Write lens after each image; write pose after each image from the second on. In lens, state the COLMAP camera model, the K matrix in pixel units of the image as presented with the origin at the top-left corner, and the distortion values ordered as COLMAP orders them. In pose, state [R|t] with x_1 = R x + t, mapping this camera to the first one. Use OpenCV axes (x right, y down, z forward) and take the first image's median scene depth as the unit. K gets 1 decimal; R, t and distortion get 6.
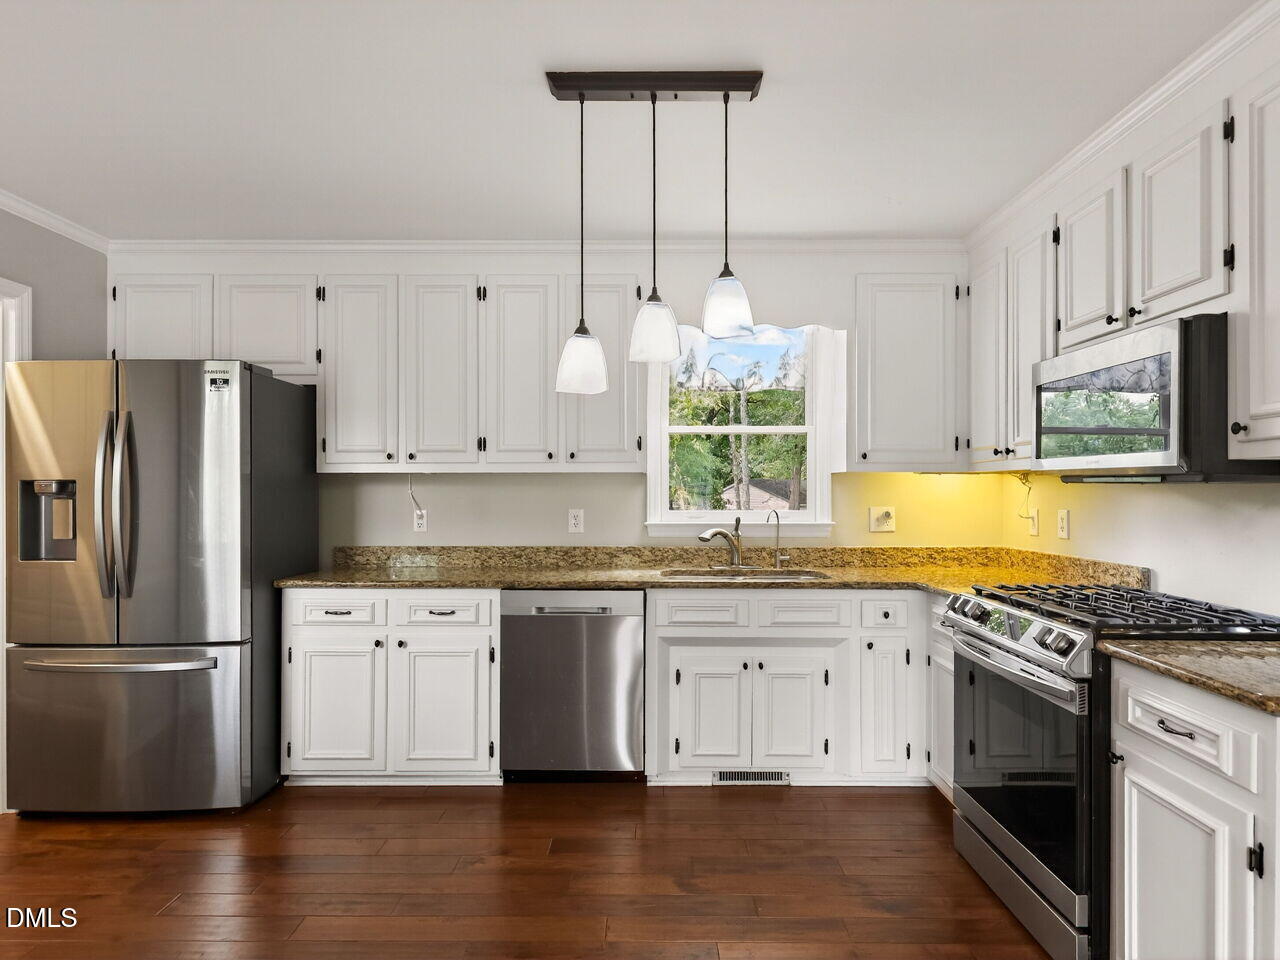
lens RADIAL K [[741.8, 0, 640.0], [0, 741.8, 480.0], [0, 0, 1]] dist [0.006351, 0.000491]
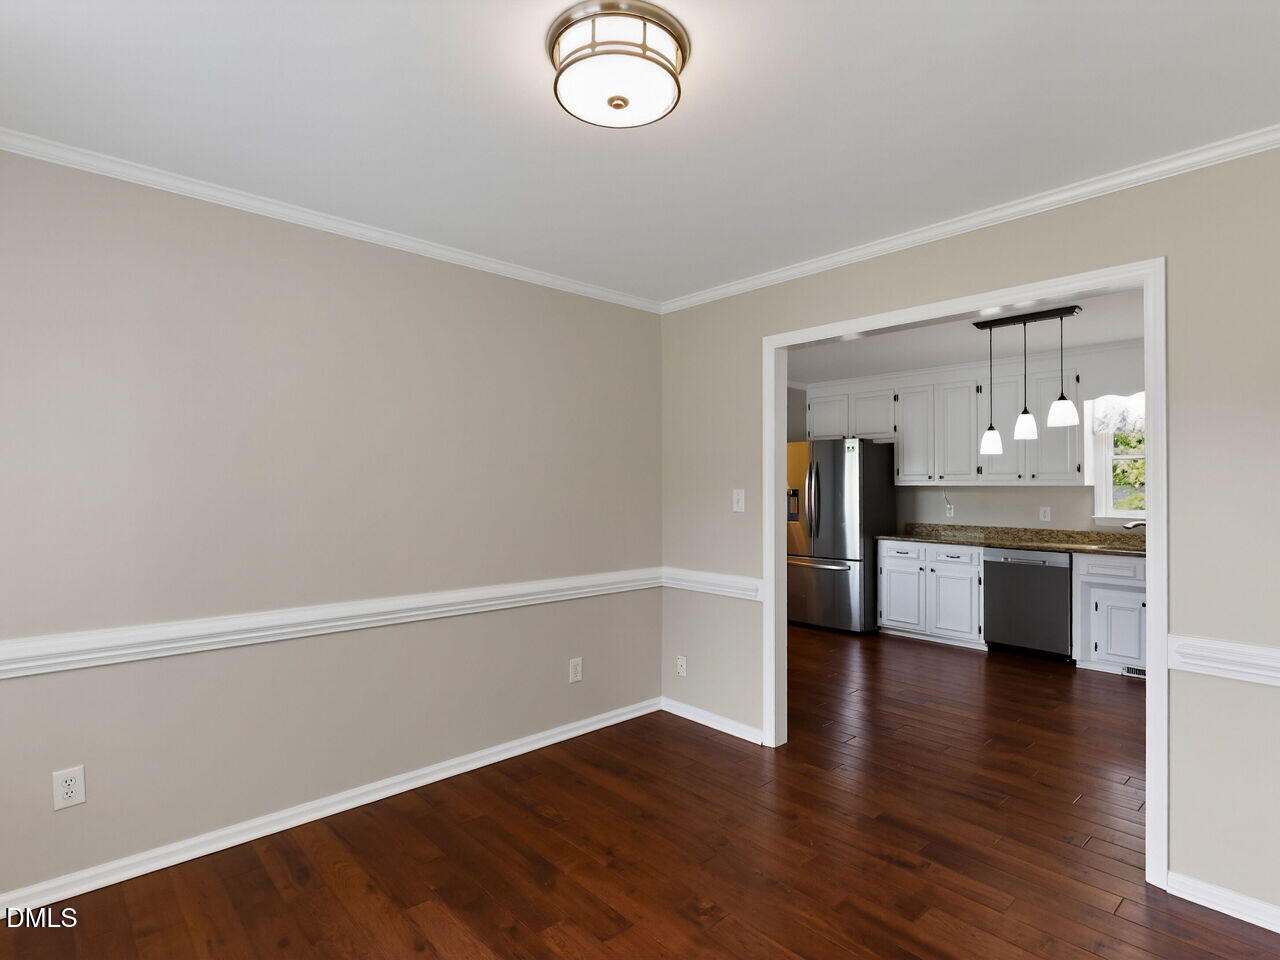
lens RADIAL K [[654.3, 0, 640.0], [0, 654.3, 480.0], [0, 0, 1]] dist [0.001191, 0.000630]
pose [[0.672512, -0.004186, -0.740075, 0.463005], [0.005996, 0.999982, -0.000208, -0.031341], [0.740062, -0.004297, 0.672525, -0.791250]]
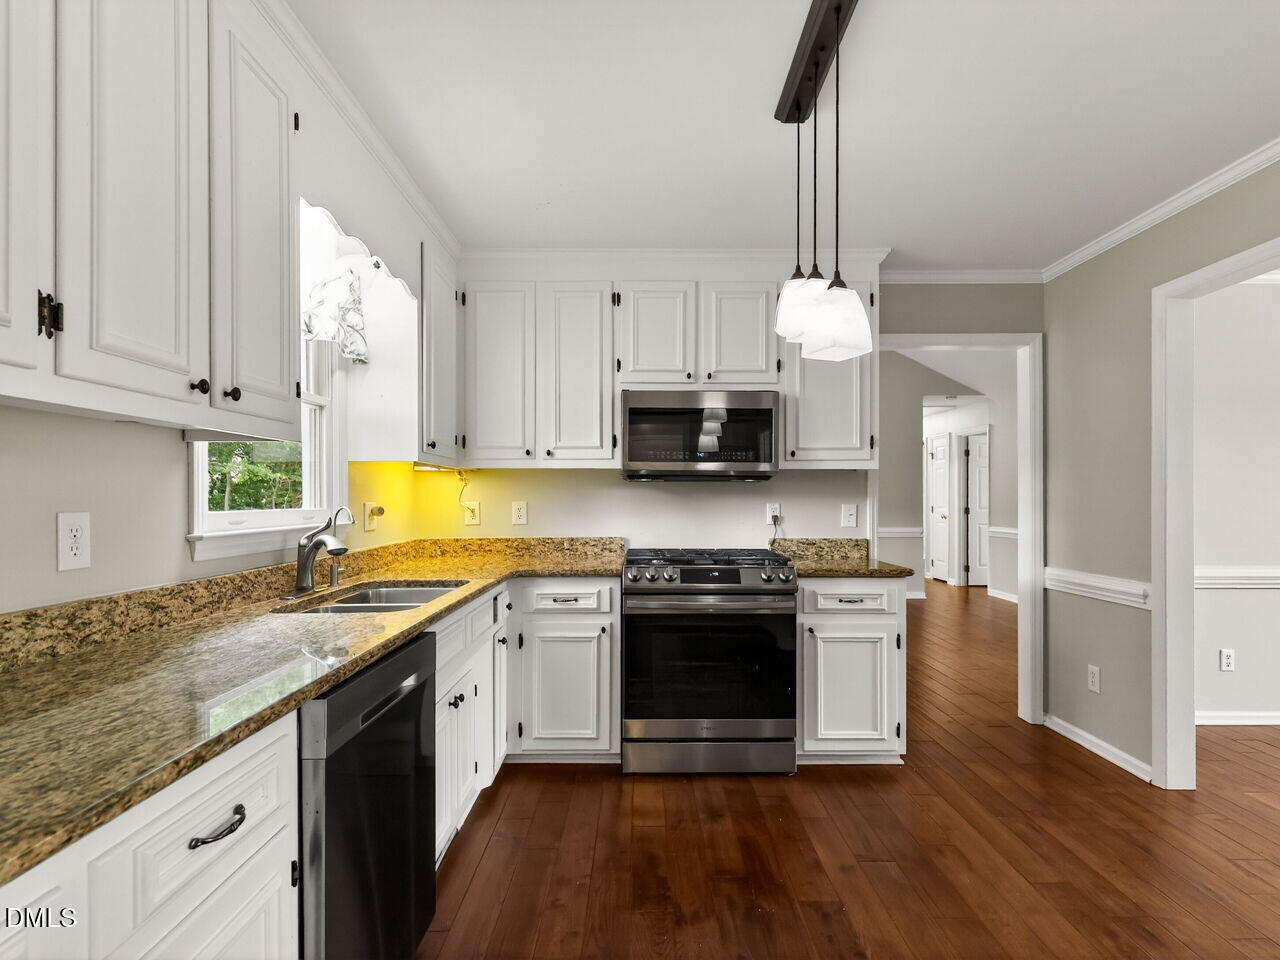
lens RADIAL K [[680.1, 0, 655.1], [0, 680.1, 483.4], [0, 0, 1]] dist [0.001563, 0.000213]
pose [[-0.023564, 0.020870, 0.999504, -0.565355], [-0.012076, 0.999703, -0.021159, 0.031775], [-0.999649, -0.012569, -0.023305, 0.798131]]
